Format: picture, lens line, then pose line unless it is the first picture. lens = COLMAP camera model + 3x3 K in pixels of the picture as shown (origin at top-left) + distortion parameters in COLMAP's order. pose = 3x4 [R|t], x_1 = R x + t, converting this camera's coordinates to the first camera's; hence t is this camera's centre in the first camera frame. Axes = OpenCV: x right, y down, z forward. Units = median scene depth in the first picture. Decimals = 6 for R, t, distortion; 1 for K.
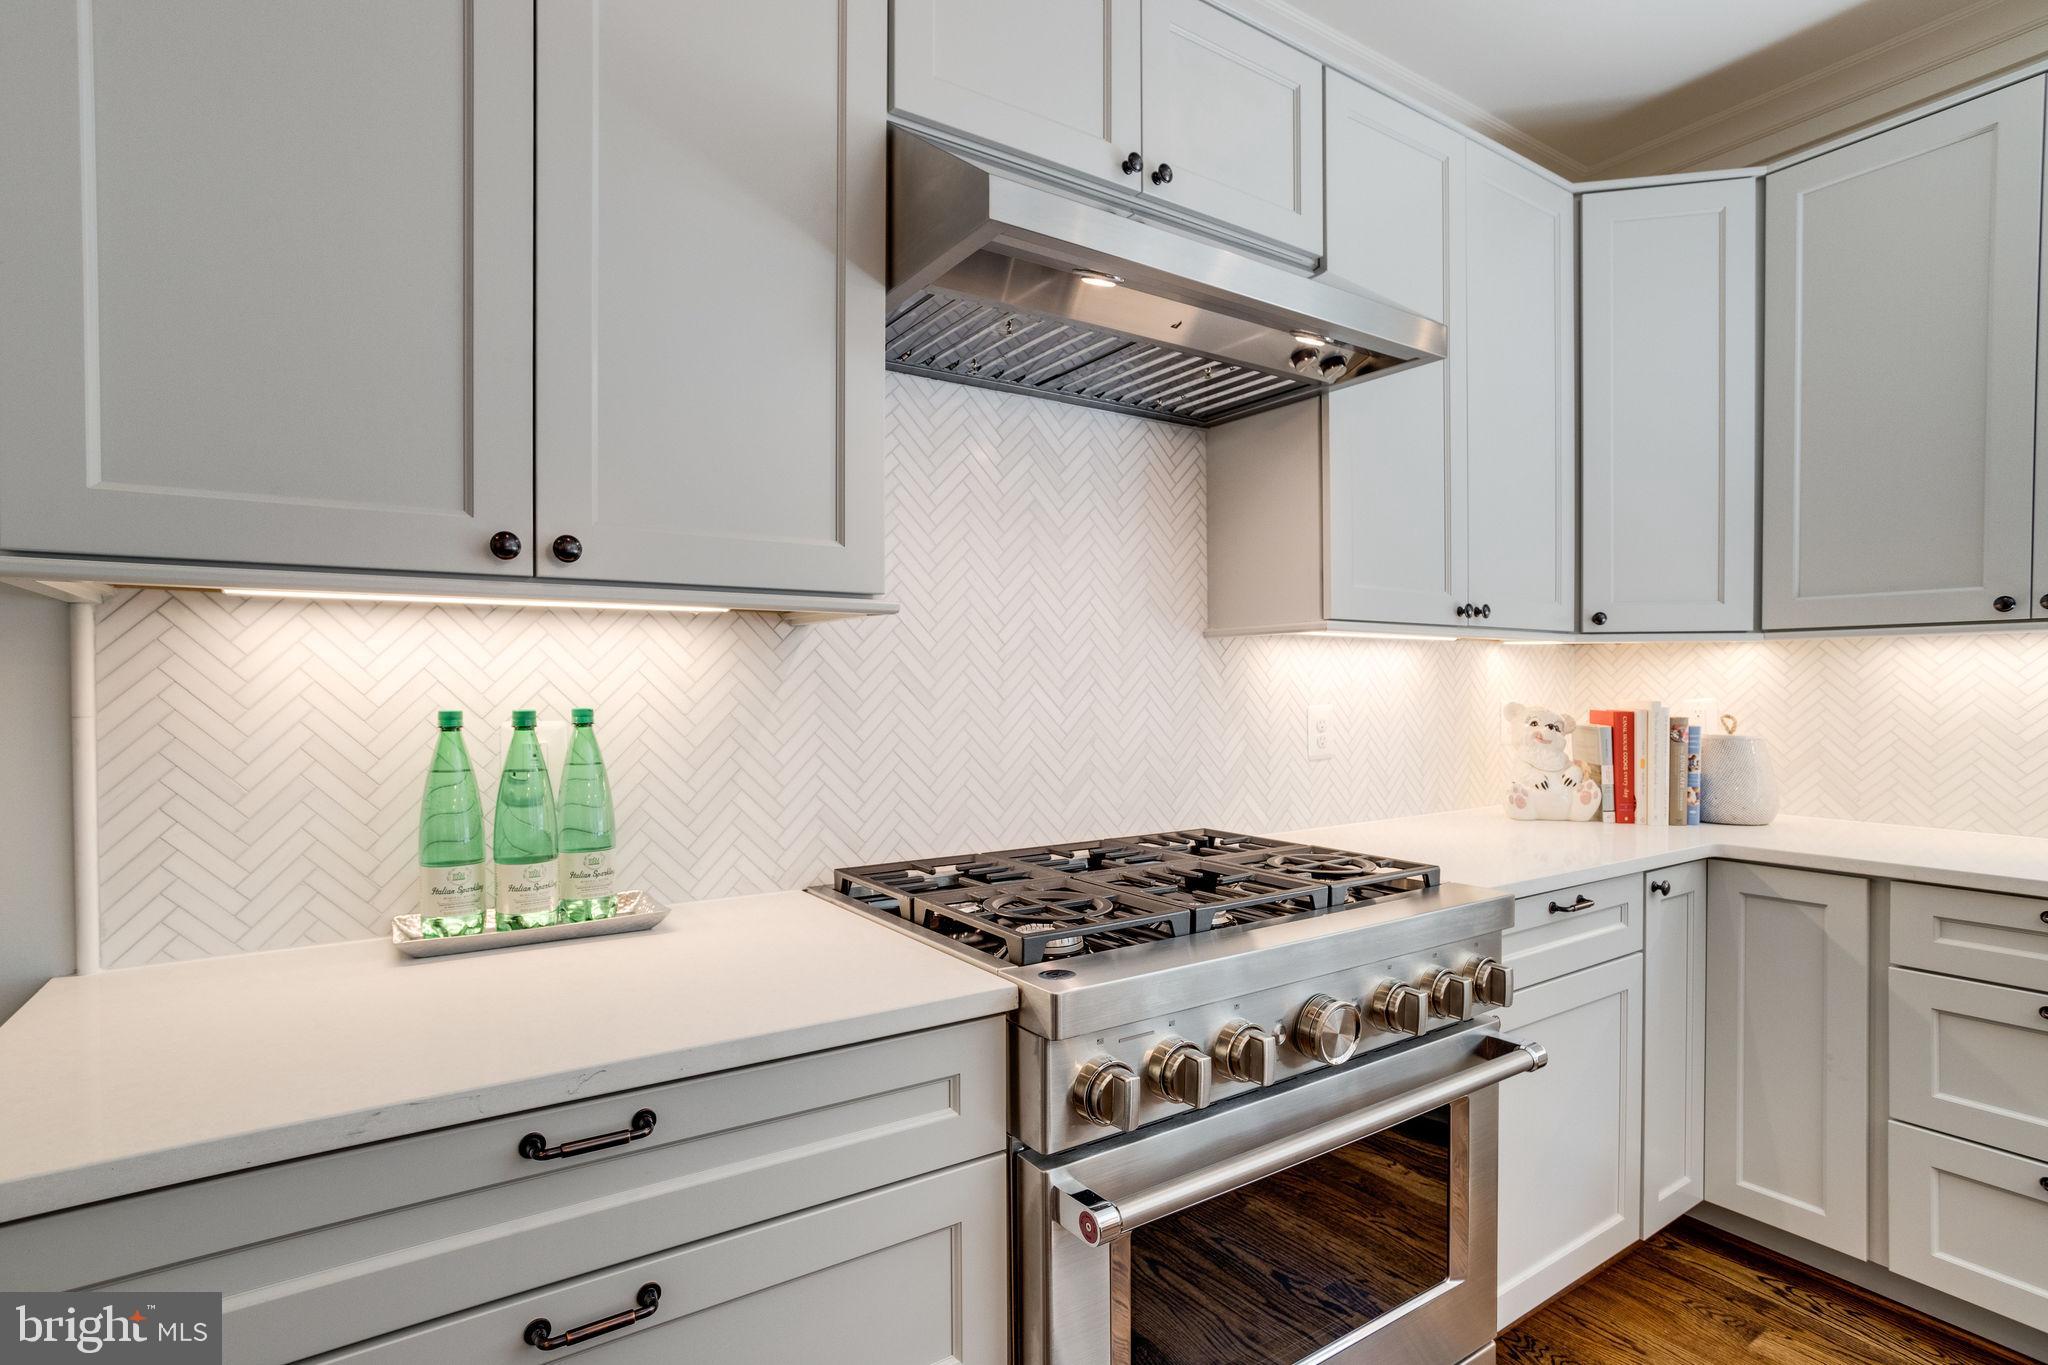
lens RADIAL K [[989.7, 0, 1014.0], [0, 989.7, 672.1], [0, 0, 1]] dist [-0.022222, 0.000736]
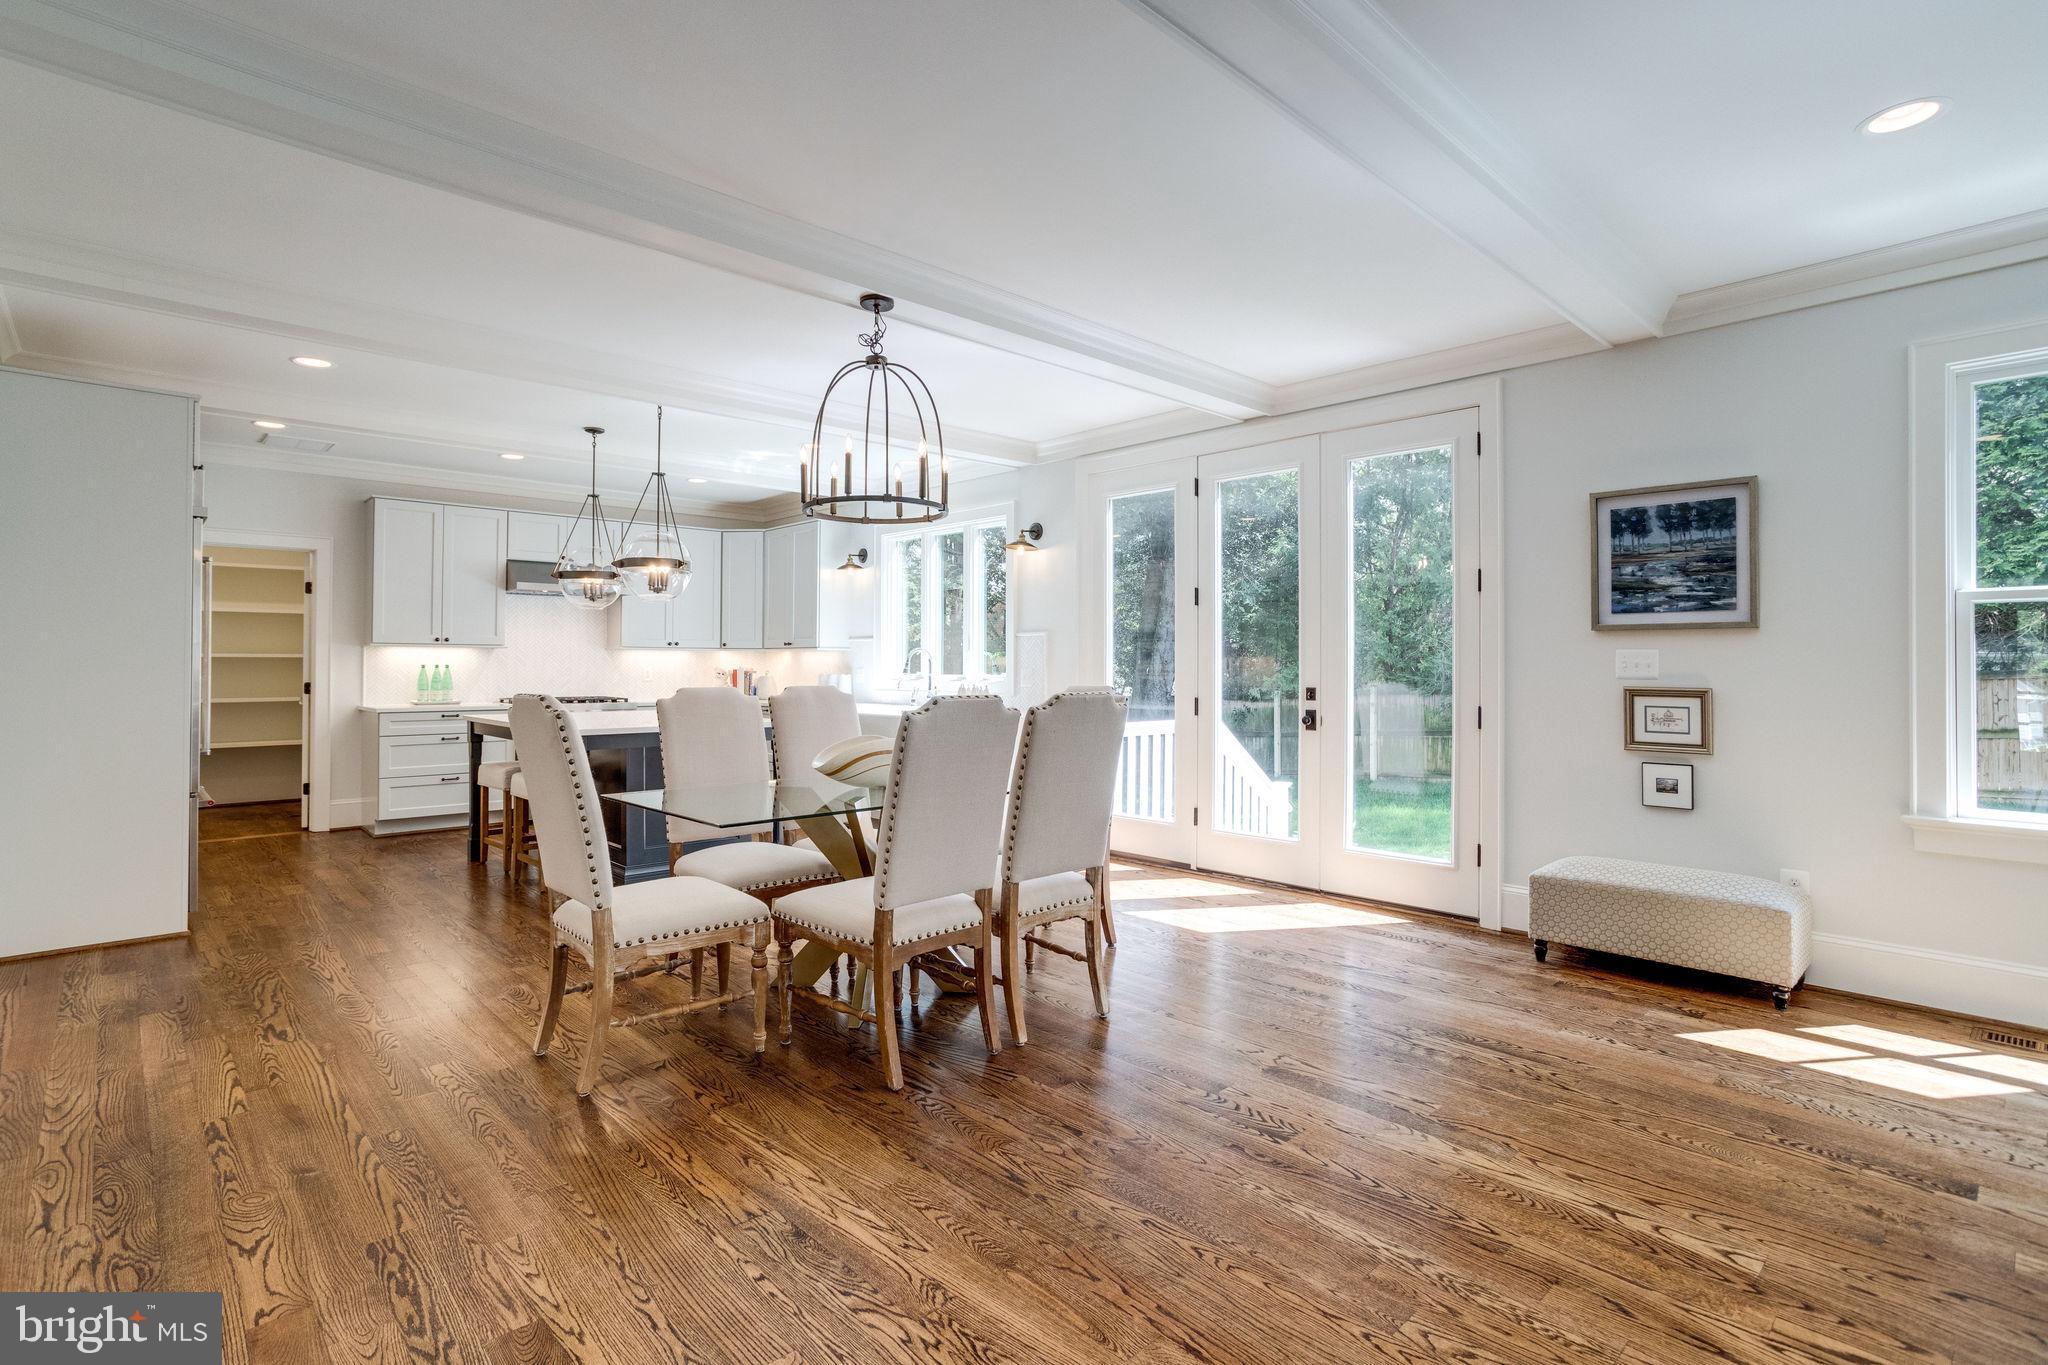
lens RADIAL K [[989.7, 0, 1014.0], [0, 989.7, 672.1], [0, 0, 1]] dist [-0.022222, 0.000736]
pose [[0.986816, -0.000174, 0.161848, 1.639906], [-0.000779, 0.999983, 0.005825, 0.040117], [-0.161846, -0.005875, 0.986799, -4.491970]]
